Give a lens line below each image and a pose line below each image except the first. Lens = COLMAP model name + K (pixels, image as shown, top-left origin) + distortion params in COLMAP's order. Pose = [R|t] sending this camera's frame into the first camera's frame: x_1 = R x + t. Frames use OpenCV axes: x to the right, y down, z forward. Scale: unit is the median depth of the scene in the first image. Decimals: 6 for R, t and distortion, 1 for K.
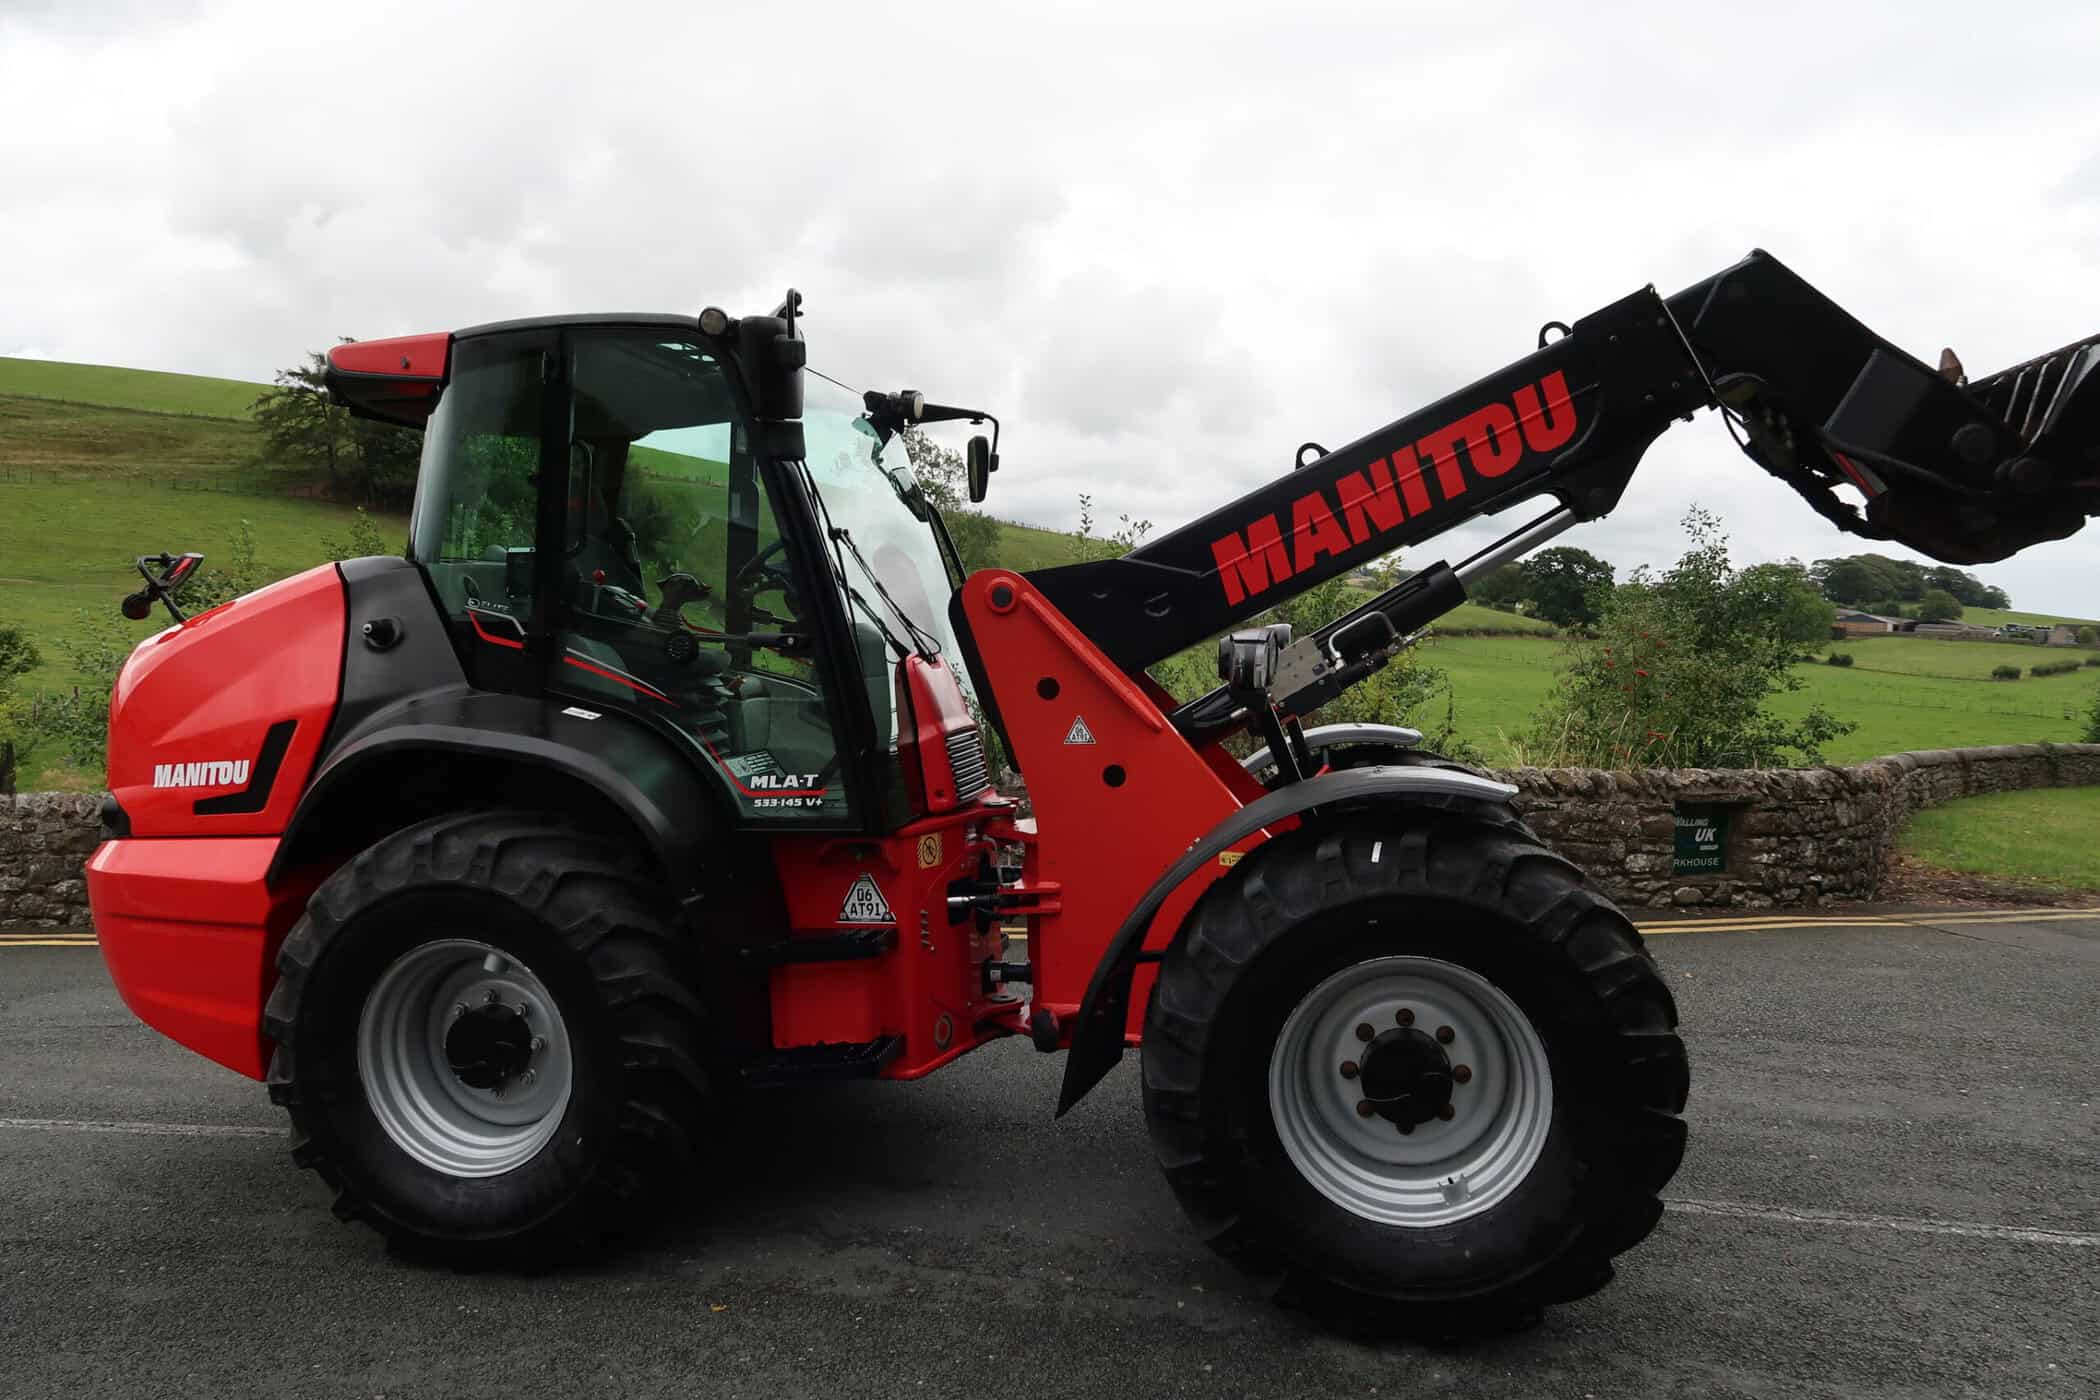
lens RADIAL K [[1446.0, 0, 1044.3], [0, 1446.0, 700.1], [0, 0, 1]] dist [-0.021572, 0.006476]
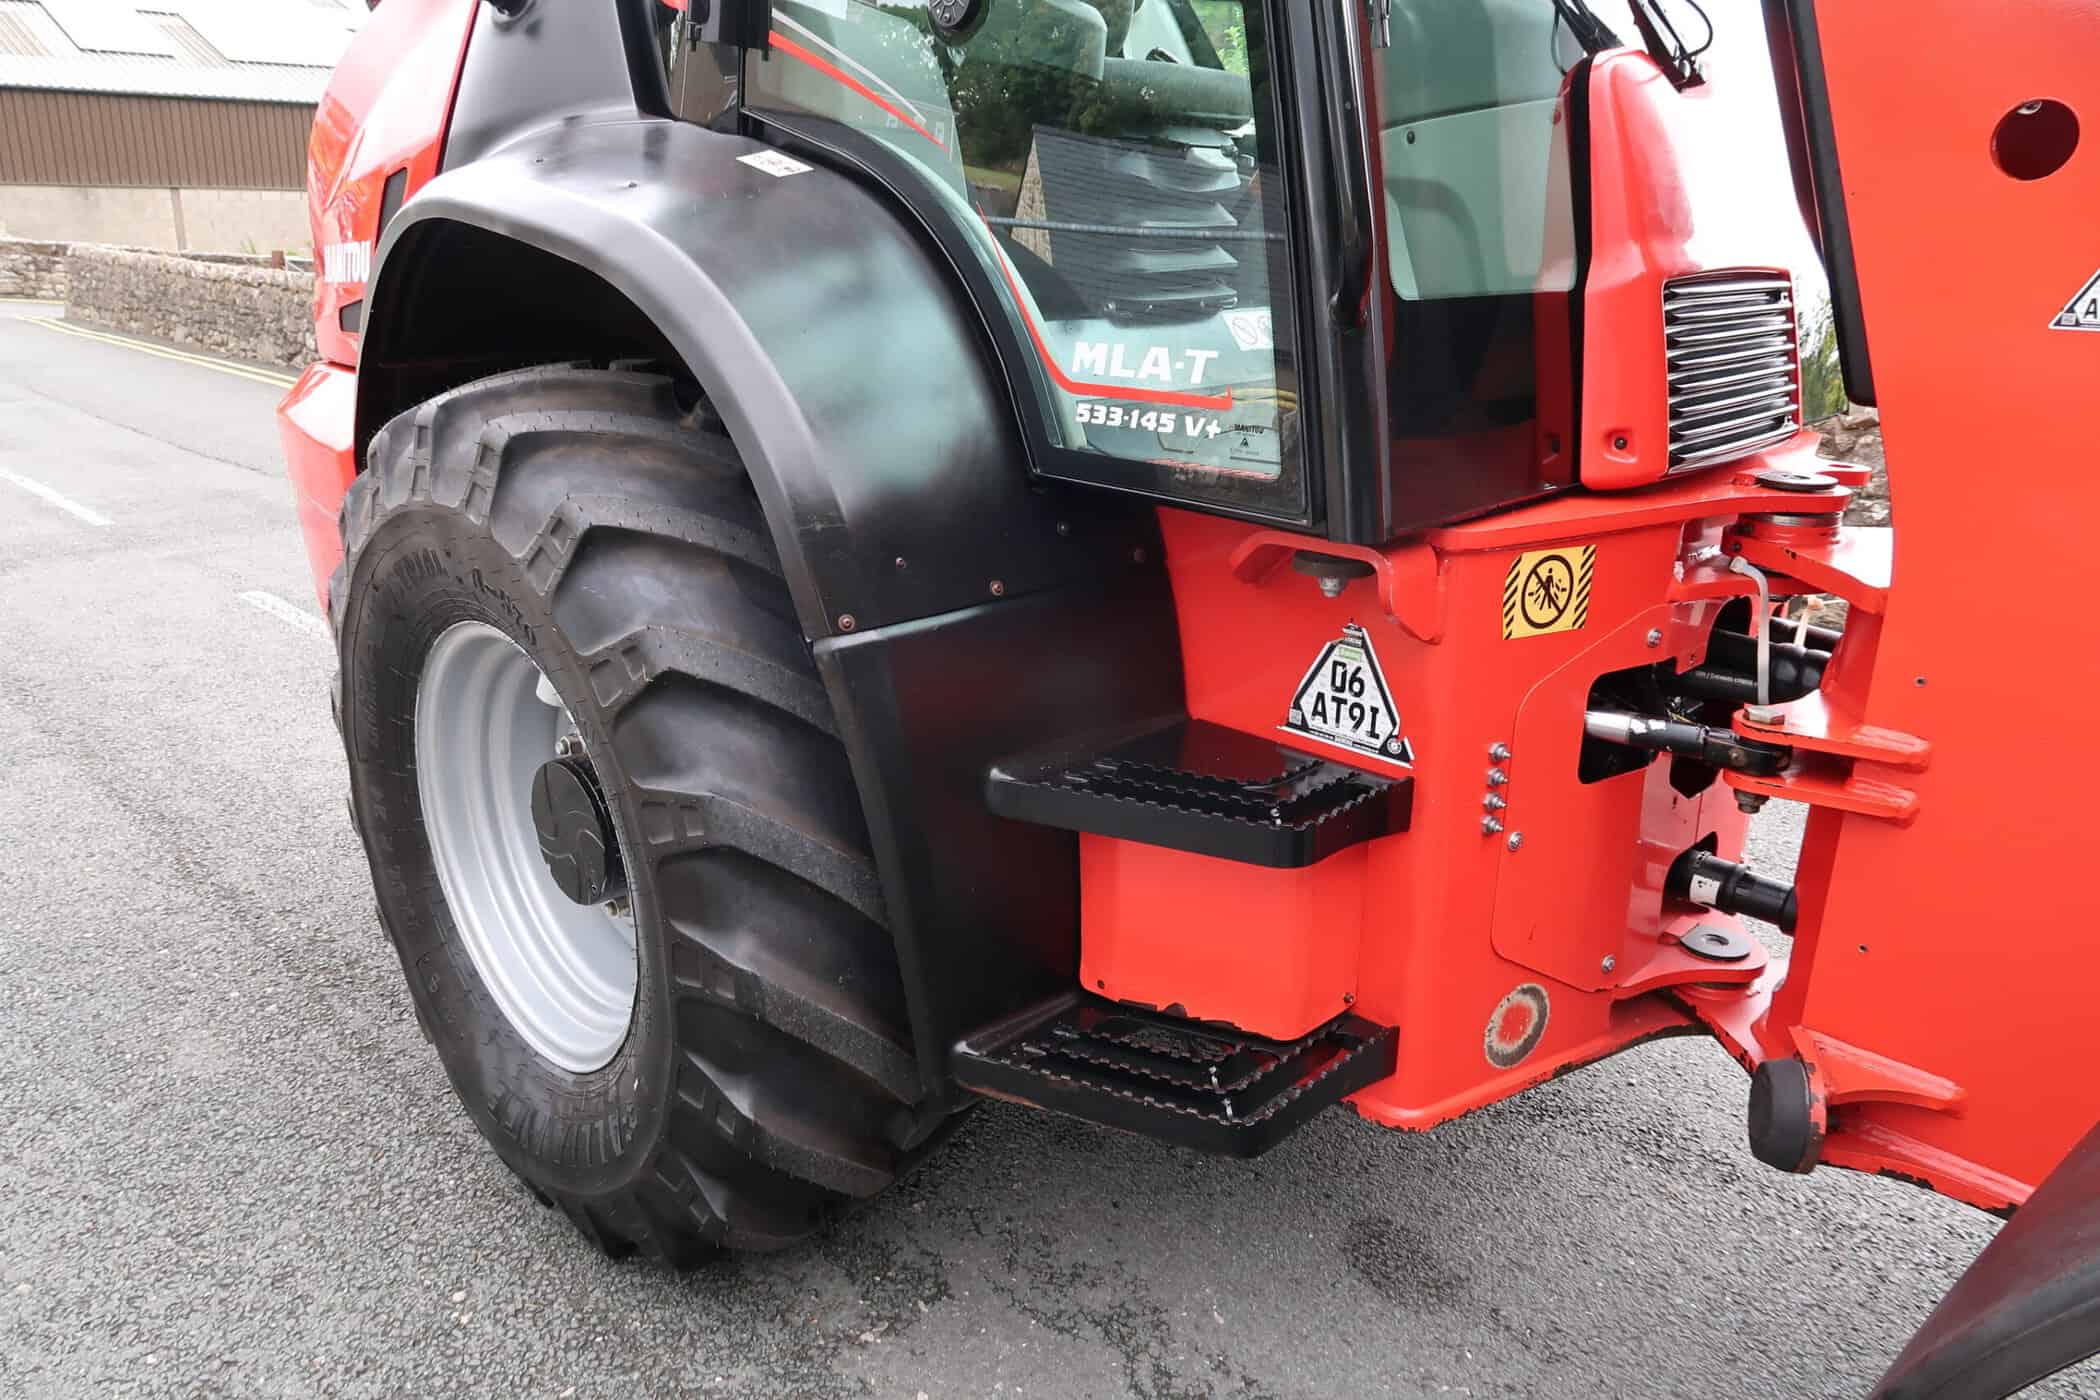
lens RADIAL K [[1446.0, 0, 1032.8], [0, 1446.0, 690.8], [0, 0, 1]] dist [-0.021572, 0.006476]
pose [[0.837522, 0.210487, -0.504233, 0.001647], [-0.062645, 0.953728, 0.294072, 0.027825], [0.542800, -0.214704, 0.811955, 0.619478]]
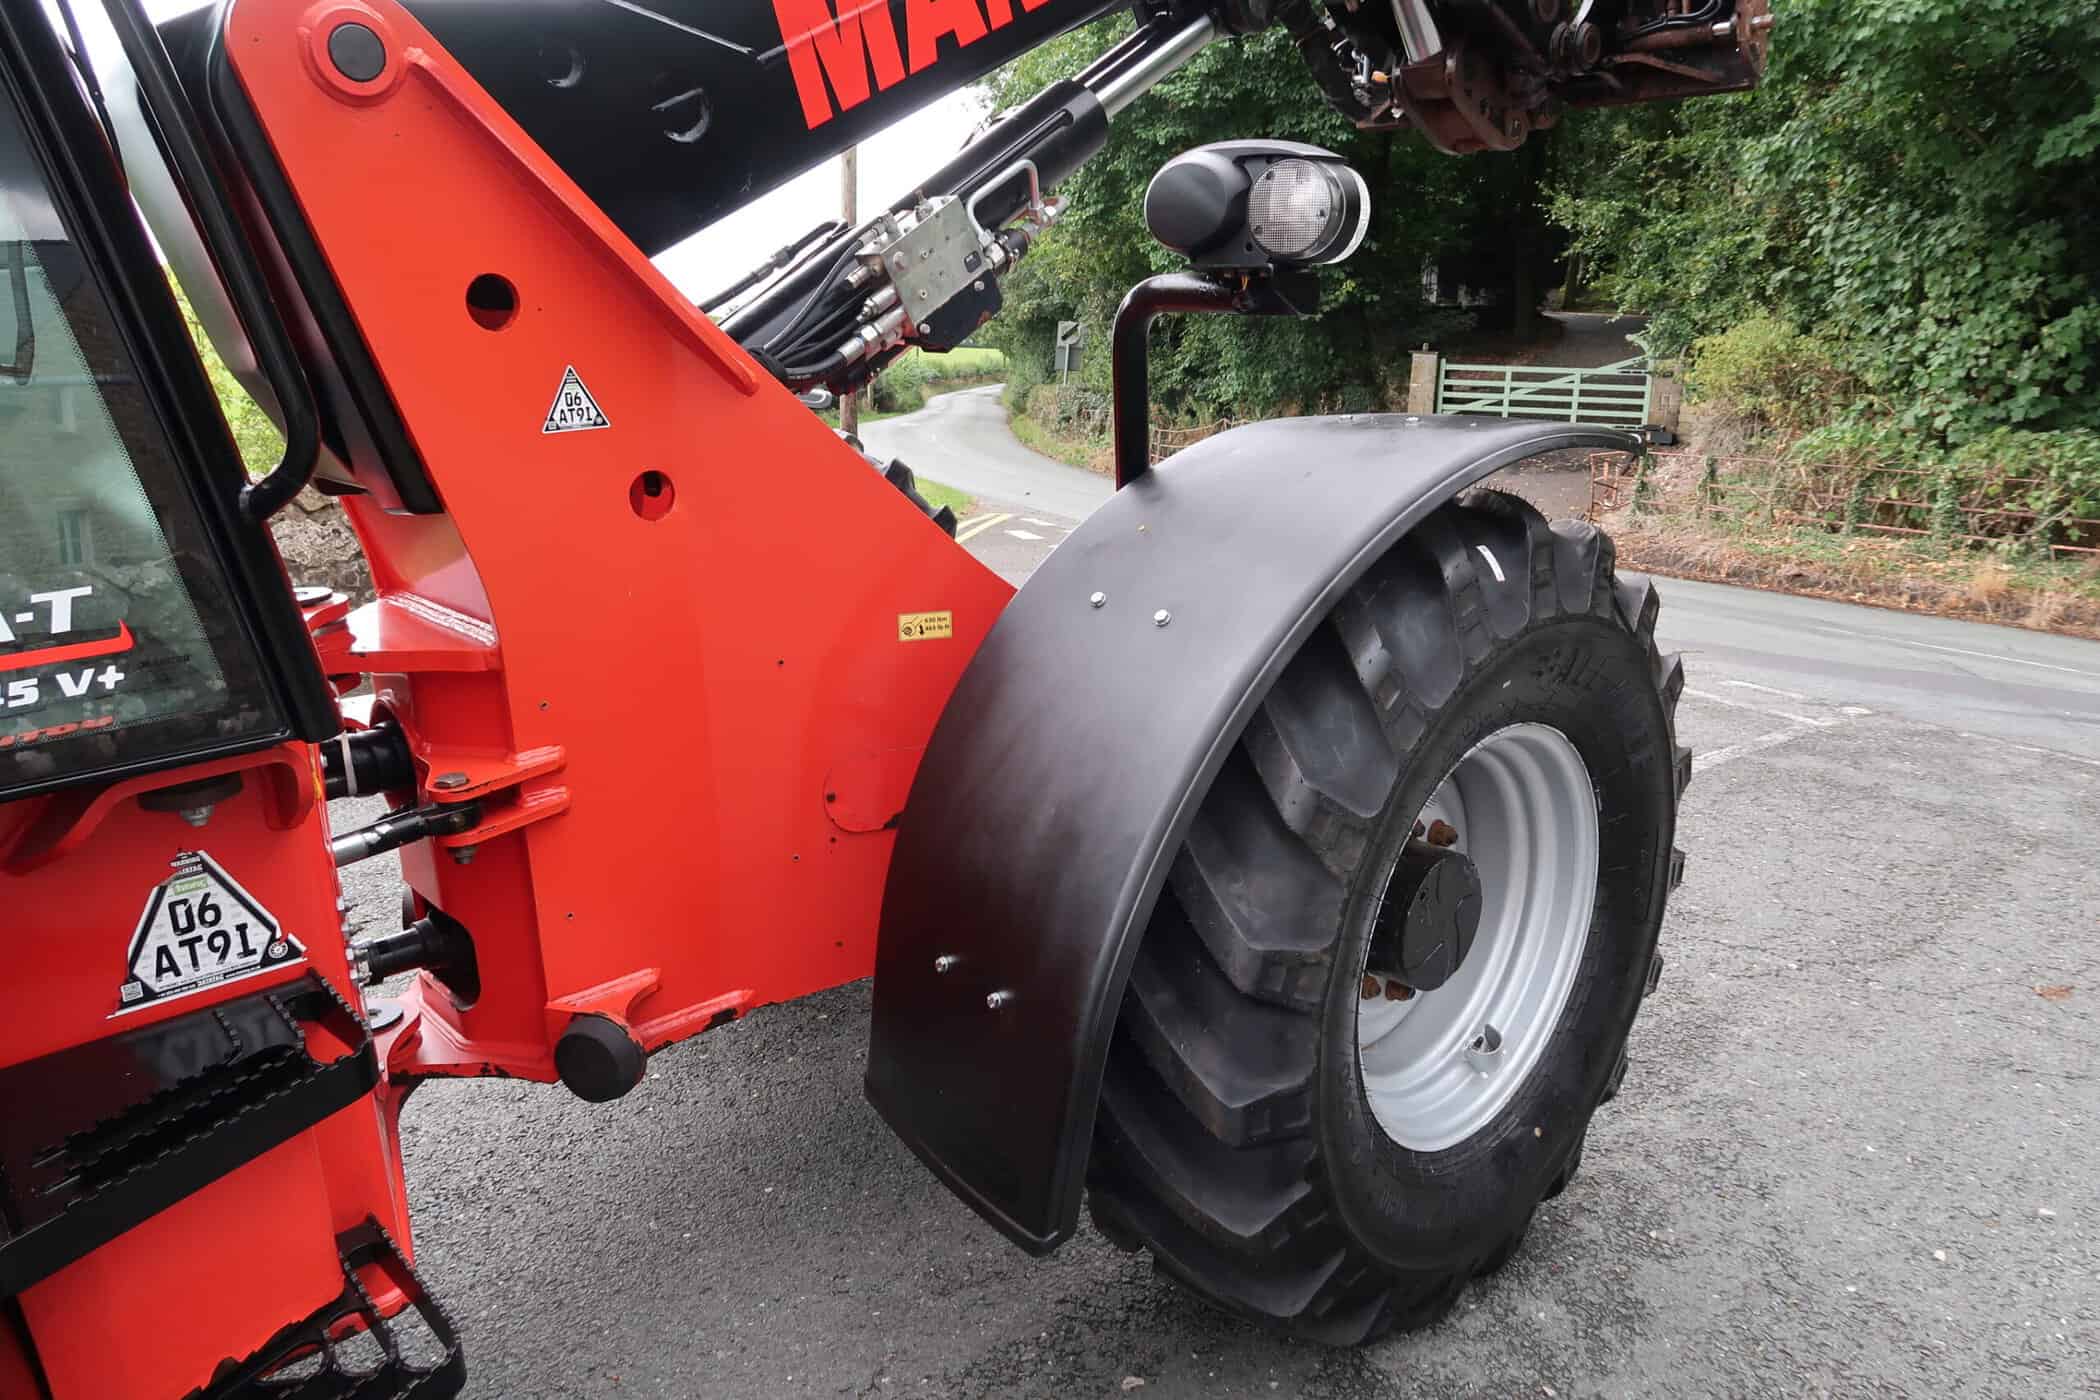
lens RADIAL K [[1446.0, 0, 1039.0], [0, 1446.0, 697.8], [0, 0, 1]] dist [-0.021572, 0.006476]
pose [[0.602924, -0.210938, 0.769408, -0.249144], [0.049267, 0.972417, 0.227988, 0.015964], [-0.796276, -0.099553, 0.596685, 0.622328]]
